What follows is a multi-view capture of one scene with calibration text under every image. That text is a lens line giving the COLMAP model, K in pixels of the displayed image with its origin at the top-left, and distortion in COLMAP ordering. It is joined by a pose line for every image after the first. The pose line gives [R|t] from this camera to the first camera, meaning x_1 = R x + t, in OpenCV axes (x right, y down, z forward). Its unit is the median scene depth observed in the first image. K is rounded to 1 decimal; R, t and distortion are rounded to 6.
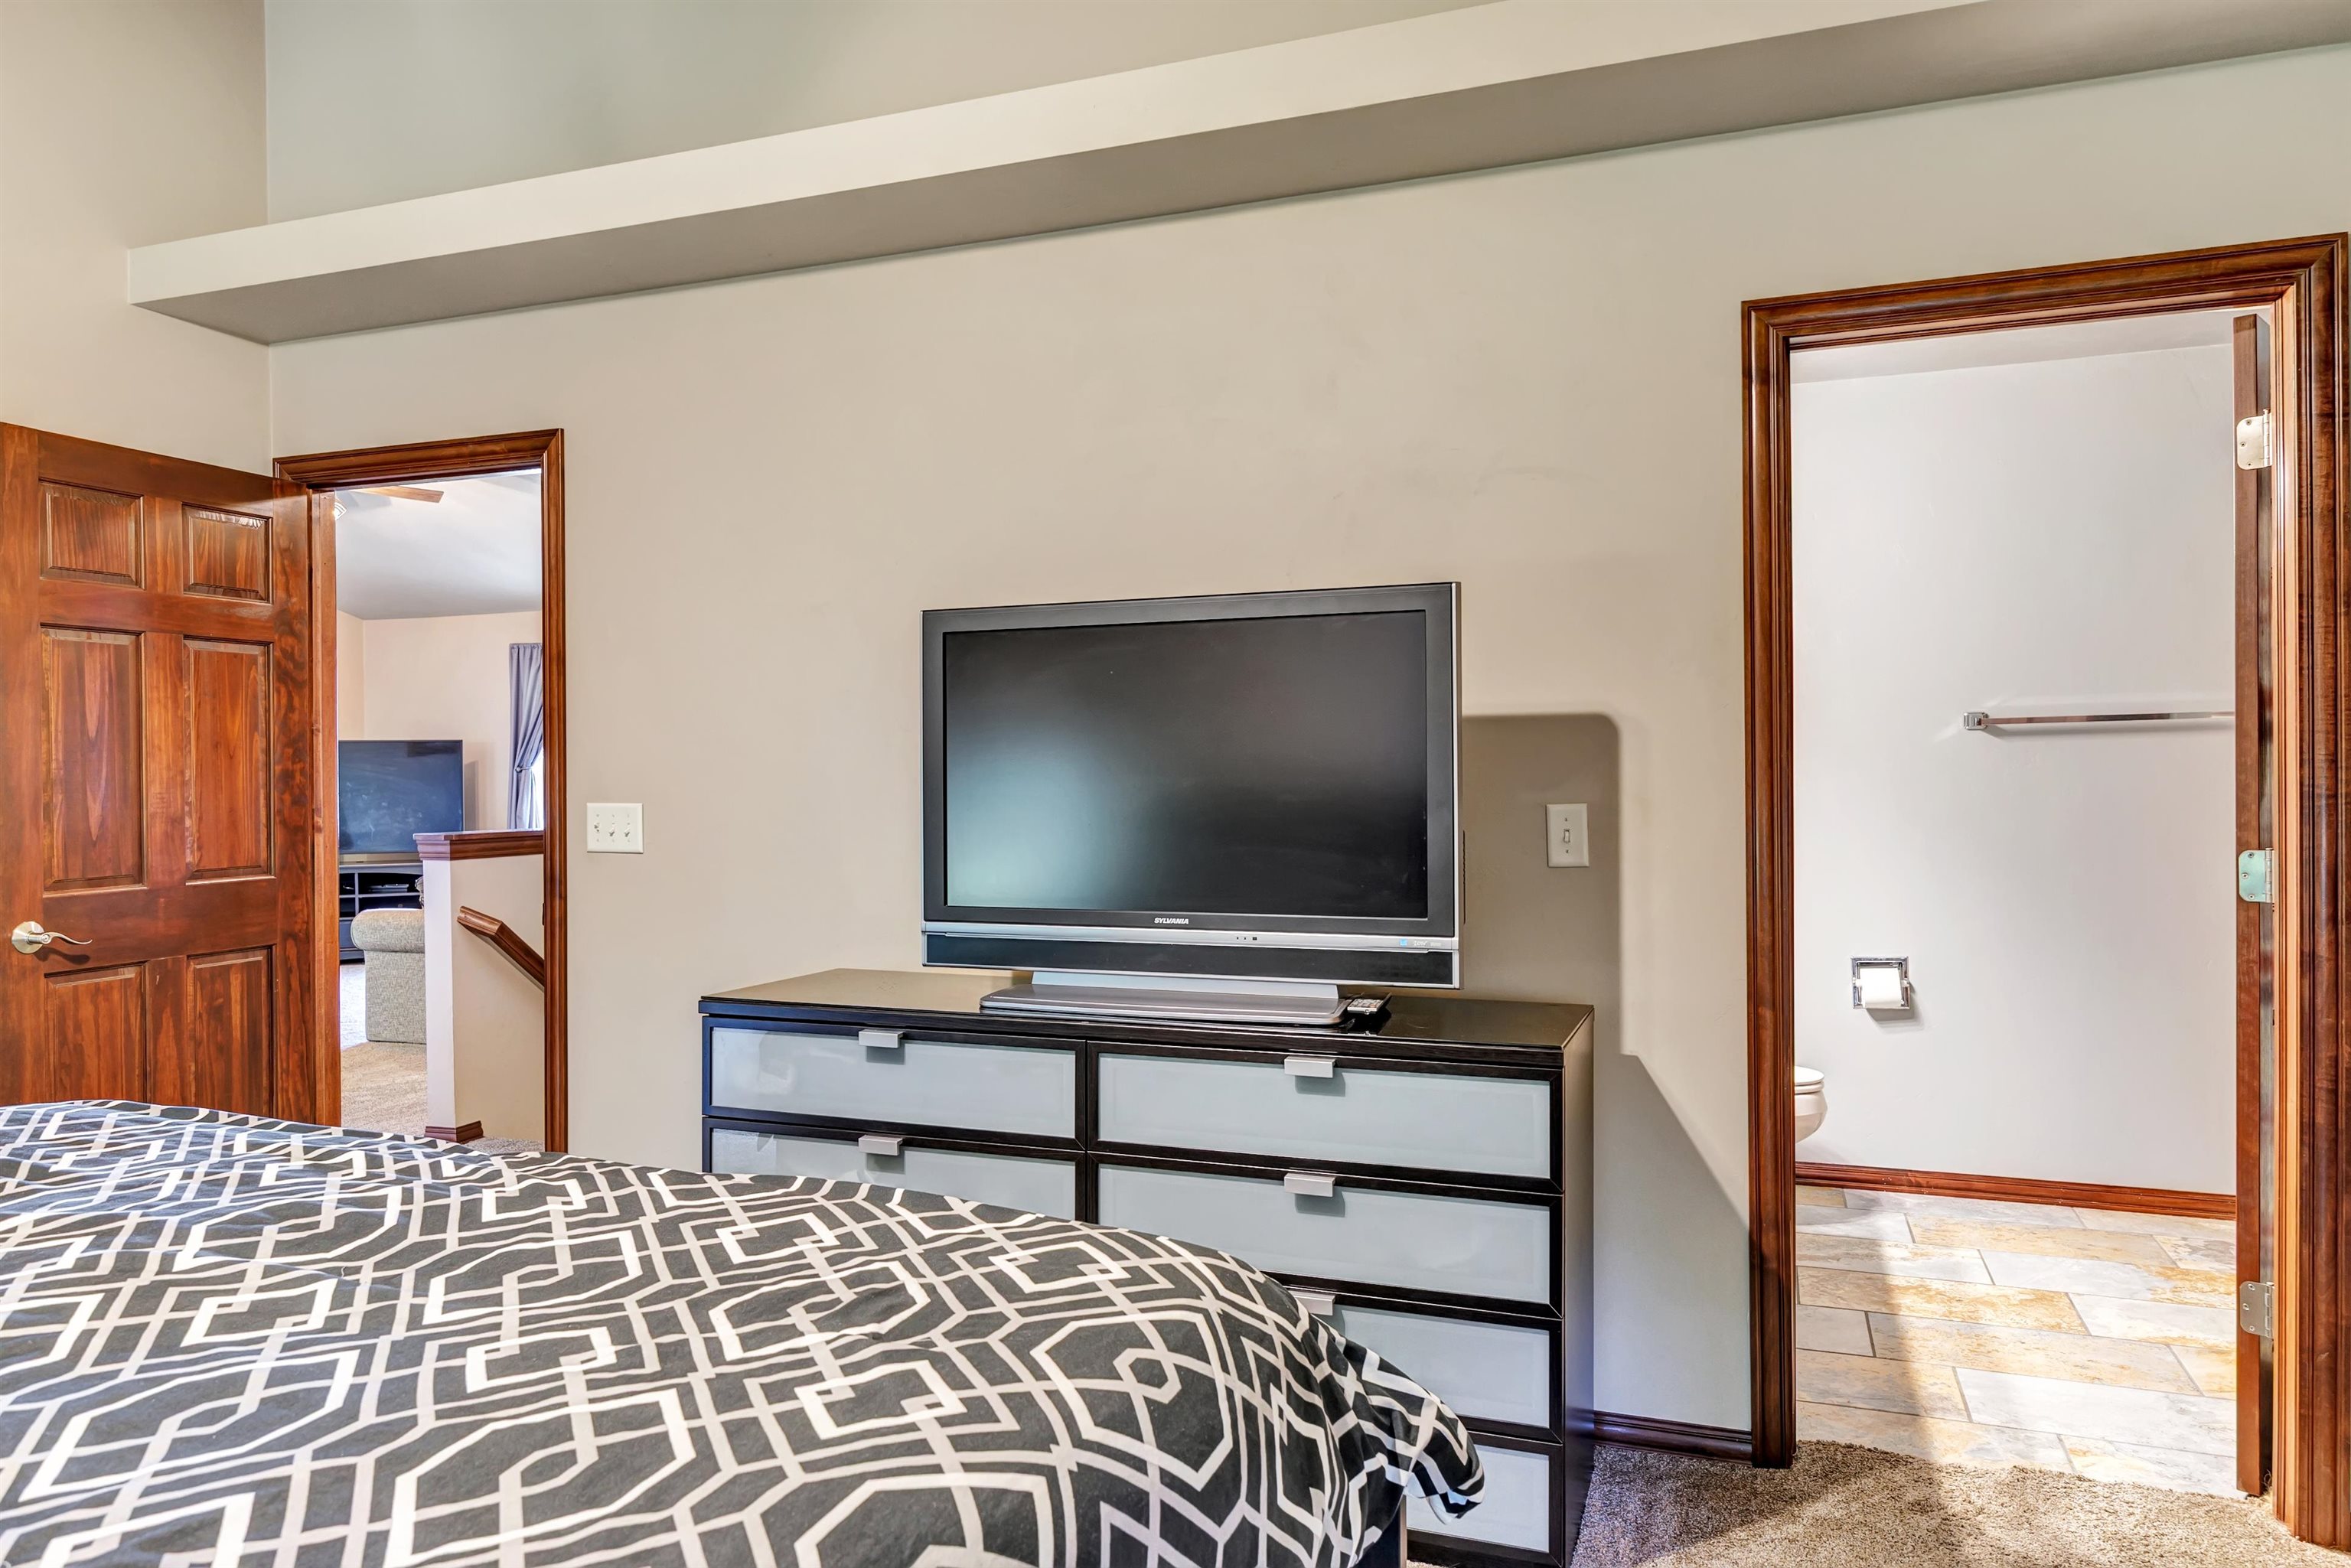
lens RADIAL K [[1551.8, 0, 1175.5], [0, 1551.8, 784.0], [0, 0, 1]] dist [0.004229, -0.000113]
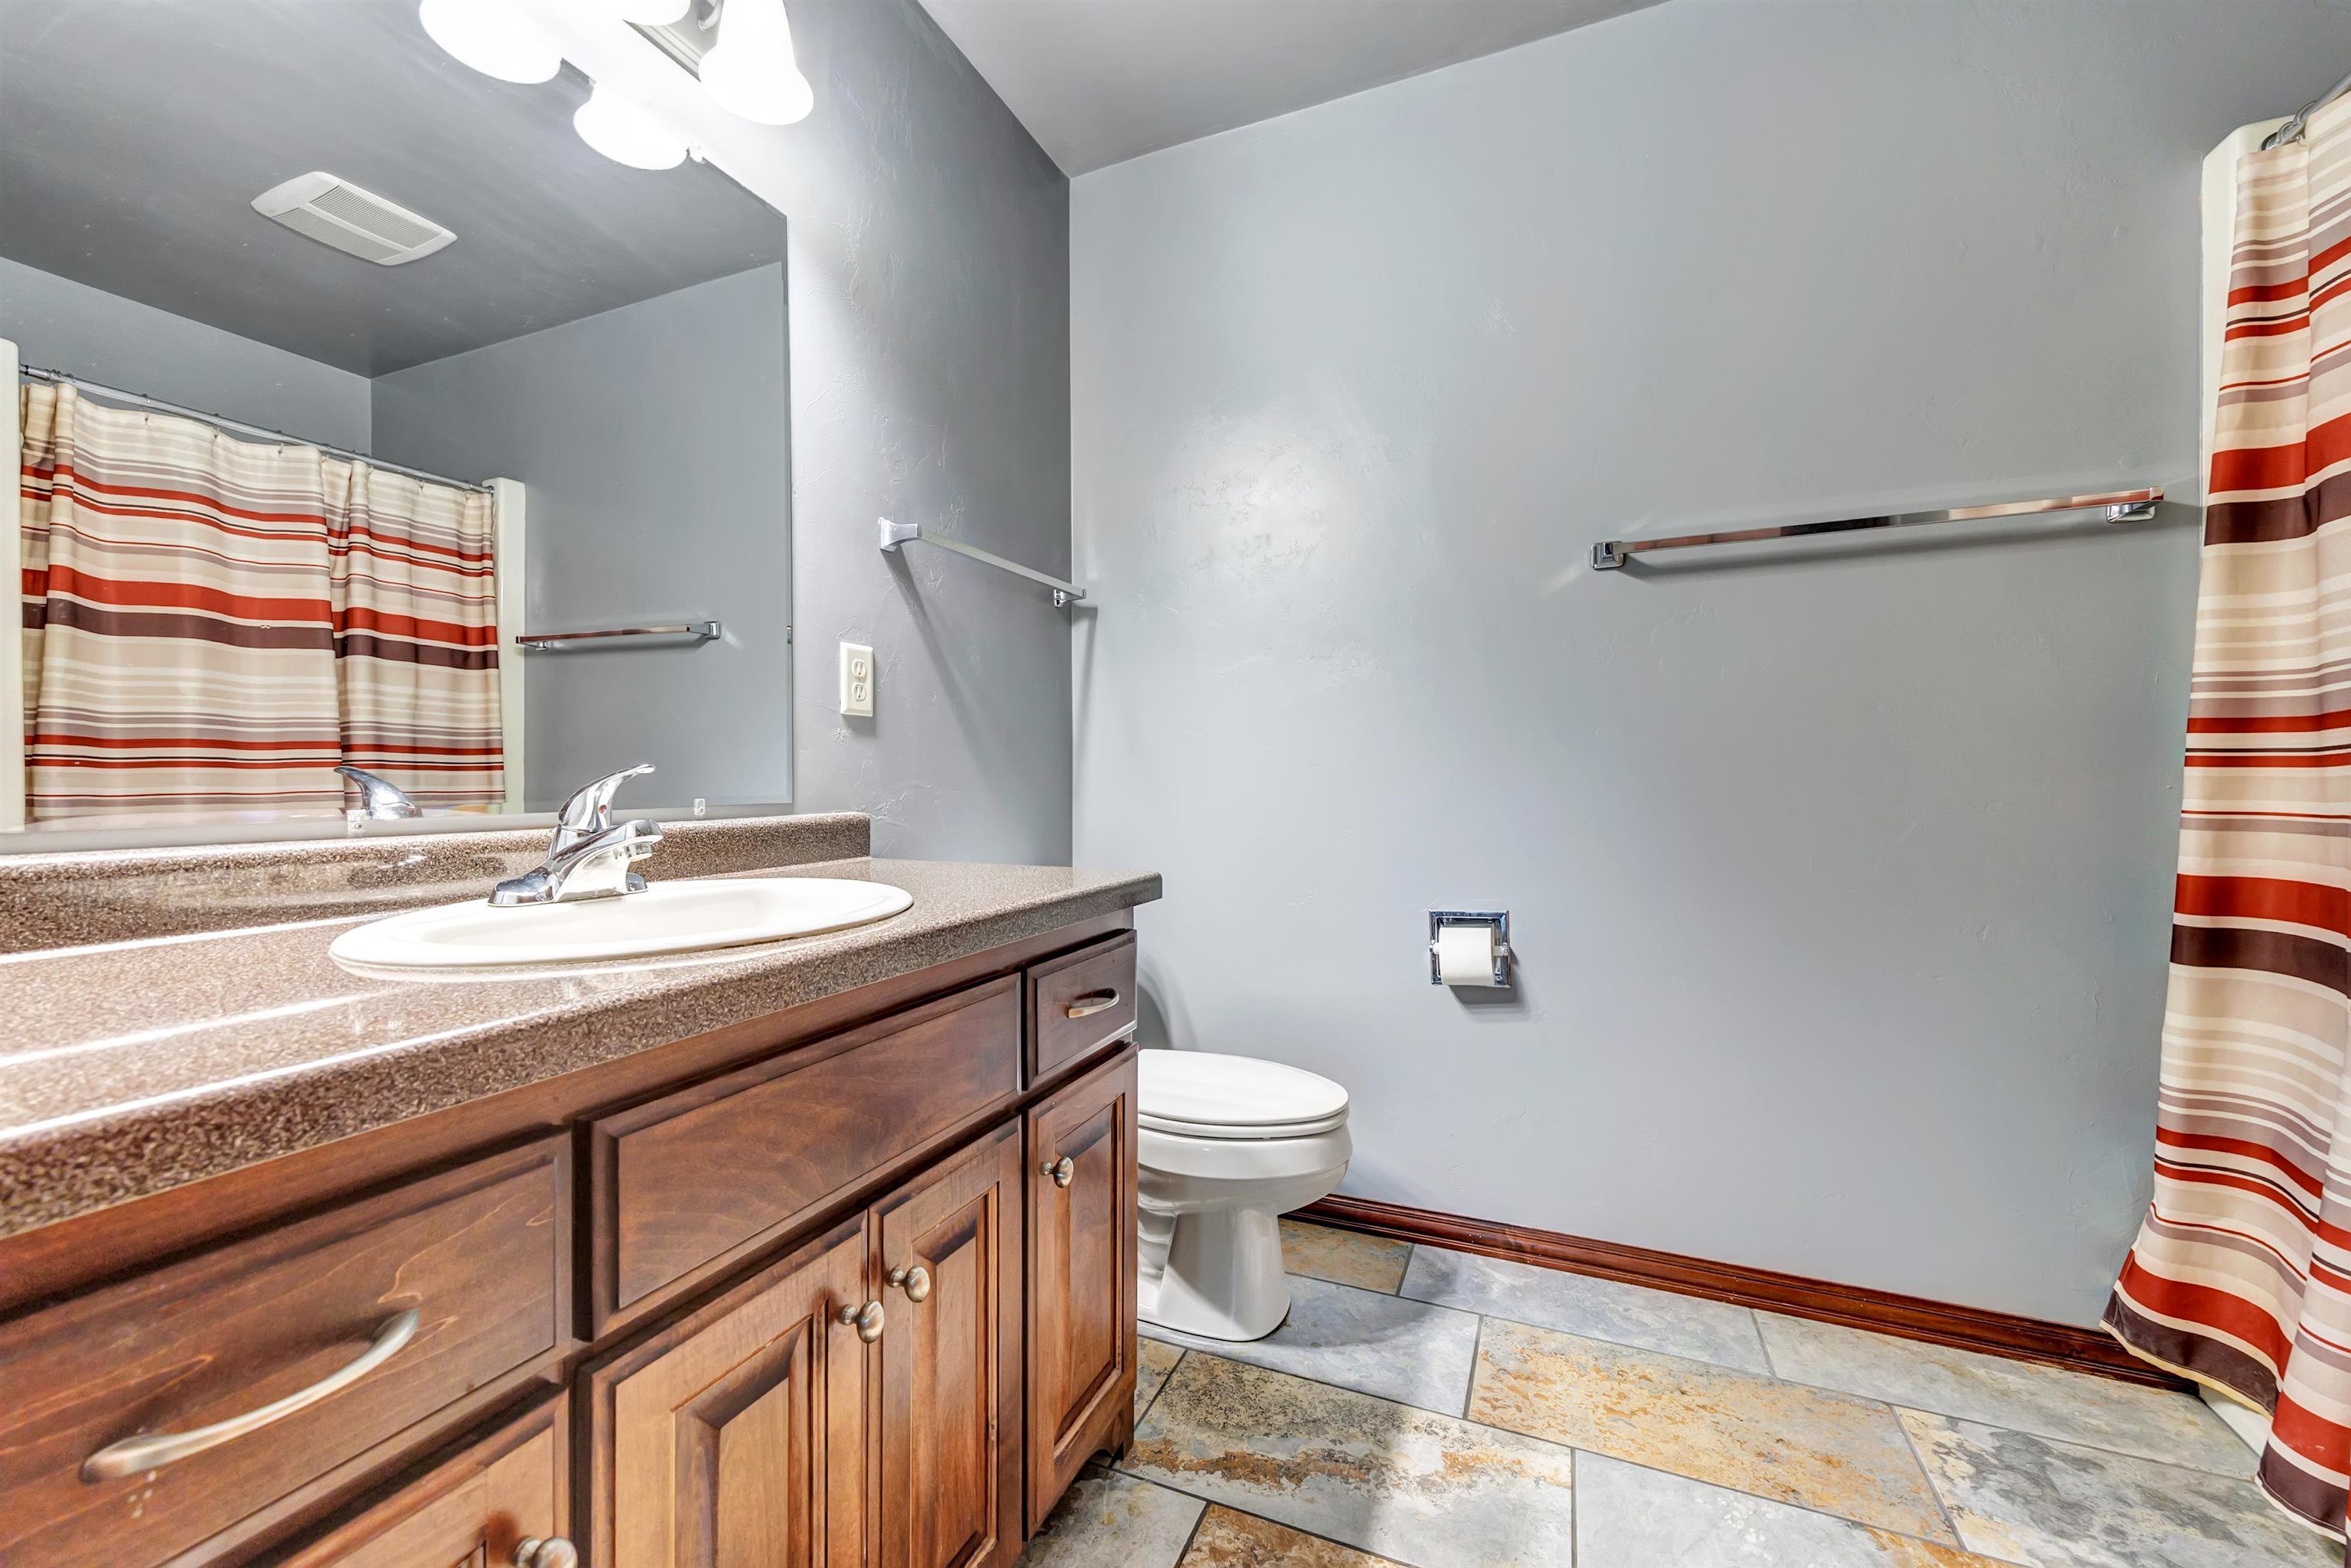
lens RADIAL K [[935.4, 0, 1175.5], [0, 935.4, 784.0], [0, 0, 1]] dist [-0.000451, 0.000072]
pose [[0.999169, 0.005845, -0.040333, 0.343916], [-0.005808, 0.999983, 0.001030, 0.056323], [0.040338, -0.000795, 0.999186, 0.588080]]
